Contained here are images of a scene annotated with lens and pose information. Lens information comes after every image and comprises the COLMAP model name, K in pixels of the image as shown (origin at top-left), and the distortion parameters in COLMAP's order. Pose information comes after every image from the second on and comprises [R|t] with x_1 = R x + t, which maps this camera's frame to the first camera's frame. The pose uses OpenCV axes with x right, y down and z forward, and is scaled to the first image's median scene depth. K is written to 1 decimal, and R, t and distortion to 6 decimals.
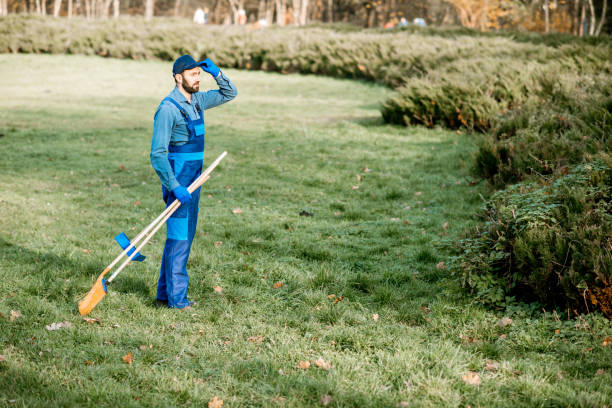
lens RADIAL K [[1477.9, 0, 306.0], [0, 1477.9, 204.0], [0, 0, 1]] dist [-0.058915, -0.349723]
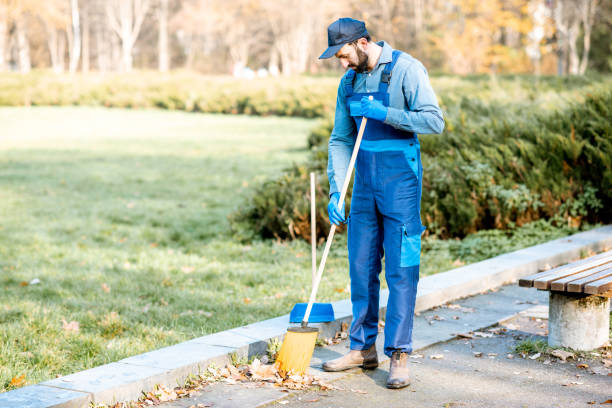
lens RADIAL K [[1477.9, 0, 306.0], [0, 1477.9, 204.0], [0, 0, 1]] dist [-0.058915, -0.349723]
pose [[0.999359, -0.024109, -0.026451, 0.042009], [0.023149, 0.999083, -0.036019, 0.015945], [0.027296, 0.035384, 0.999001, -0.092447]]
